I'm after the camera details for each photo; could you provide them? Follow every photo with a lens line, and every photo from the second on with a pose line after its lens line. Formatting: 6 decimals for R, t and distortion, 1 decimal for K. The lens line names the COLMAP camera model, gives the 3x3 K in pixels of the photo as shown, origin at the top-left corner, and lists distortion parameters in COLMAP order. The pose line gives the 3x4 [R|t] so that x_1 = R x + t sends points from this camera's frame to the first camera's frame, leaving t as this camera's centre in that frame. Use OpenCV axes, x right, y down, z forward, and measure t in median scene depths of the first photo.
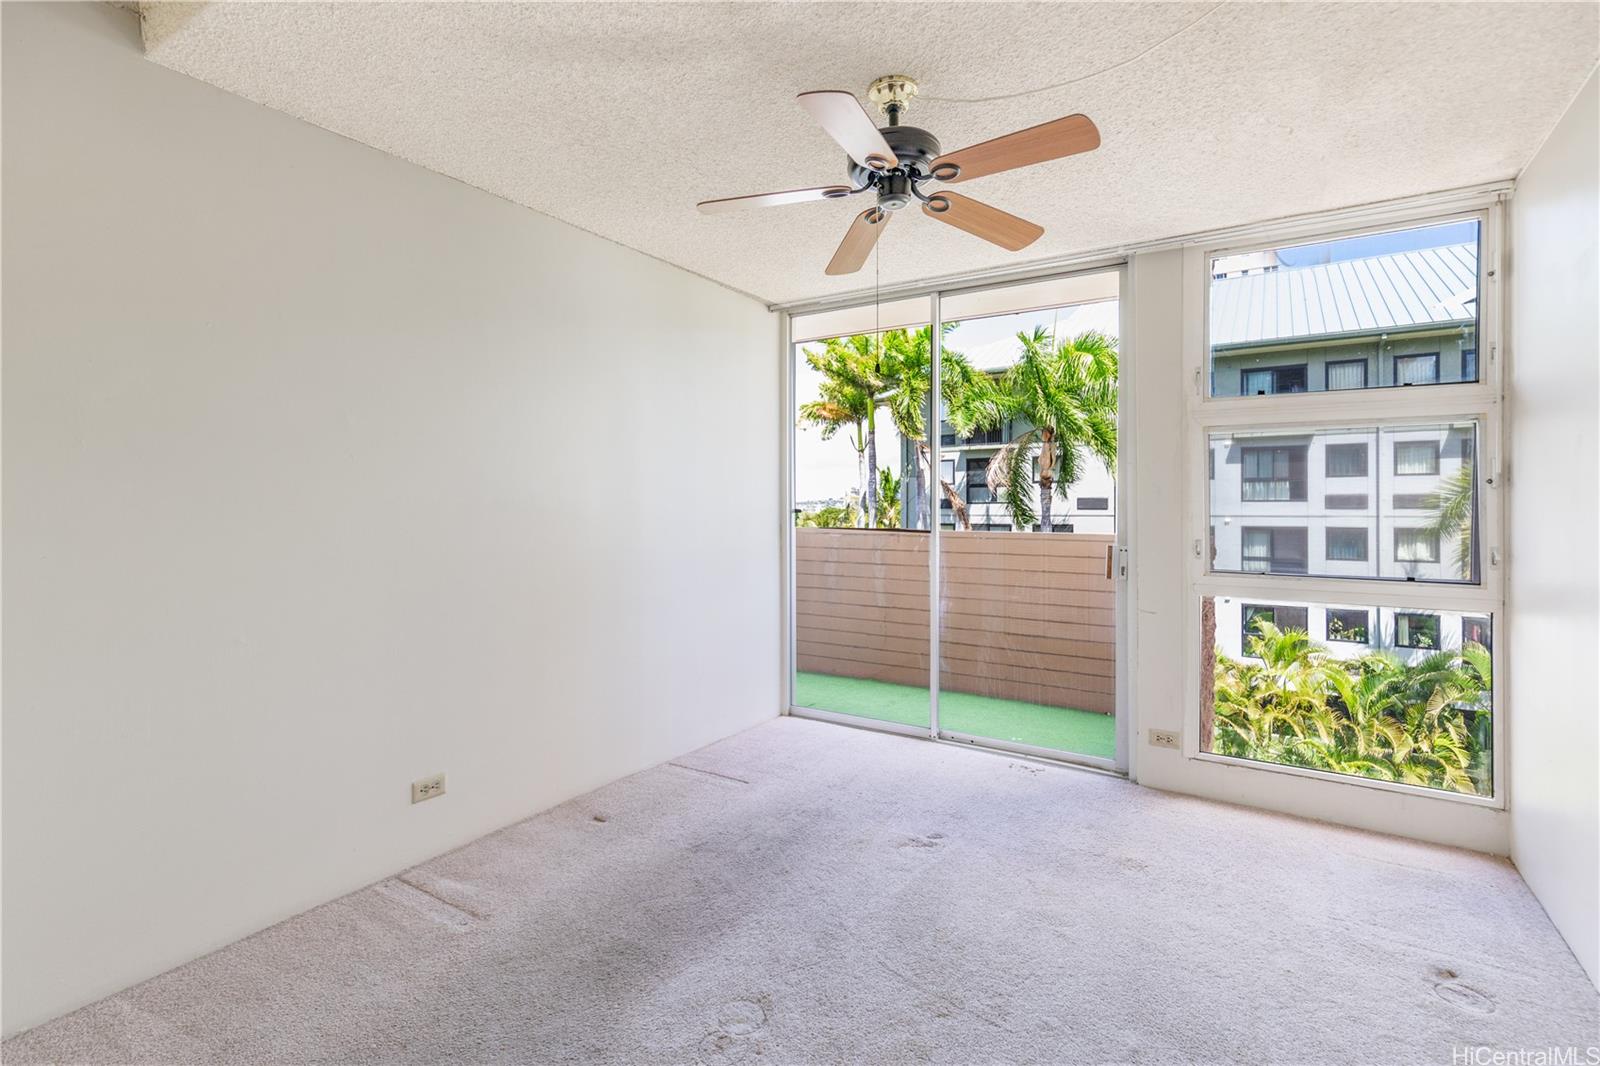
lens RADIAL K [[761.2, 0, 801.1], [0, 761.2, 512.8], [0, 0, 1]] dist [0.015897, -0.000570]
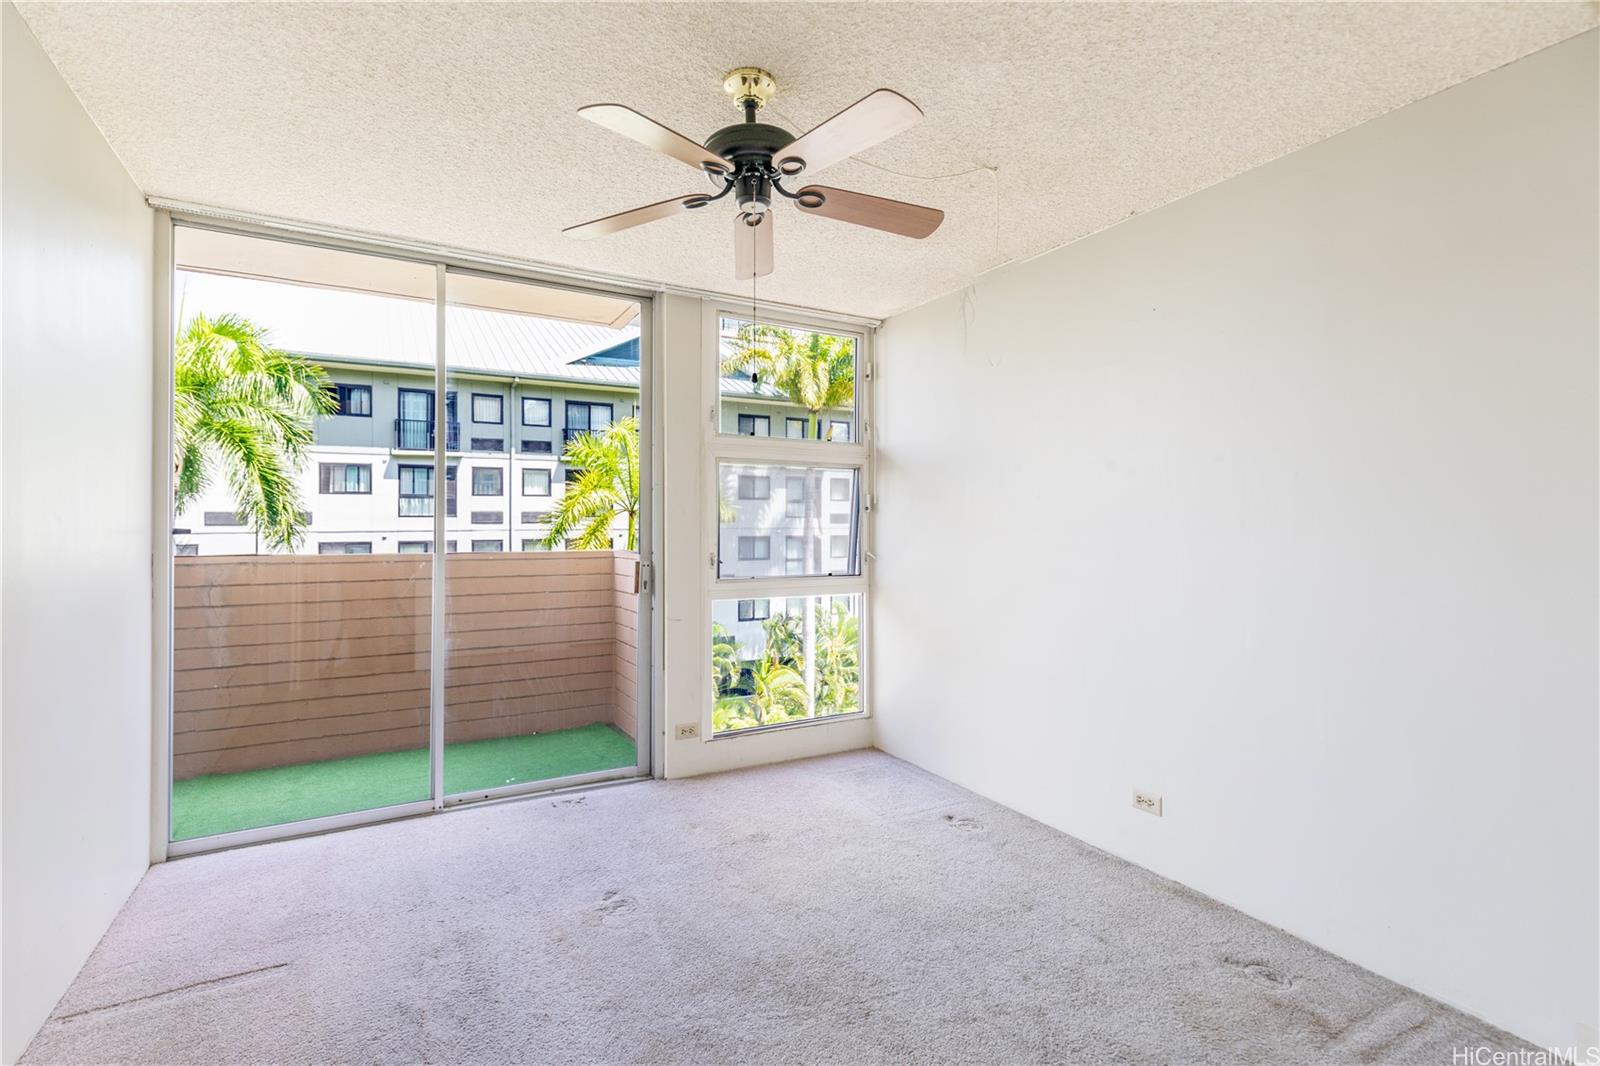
lens RADIAL K [[761.2, 0, 801.1], [0, 761.2, 512.8], [0, 0, 1]] dist [0.015897, -0.000570]
pose [[0.472057, 0.010748, 0.881503, -0.373249], [0.006316, 0.999859, -0.015573, -0.005016], [-0.881546, 0.012919, 0.471922, 0.276018]]
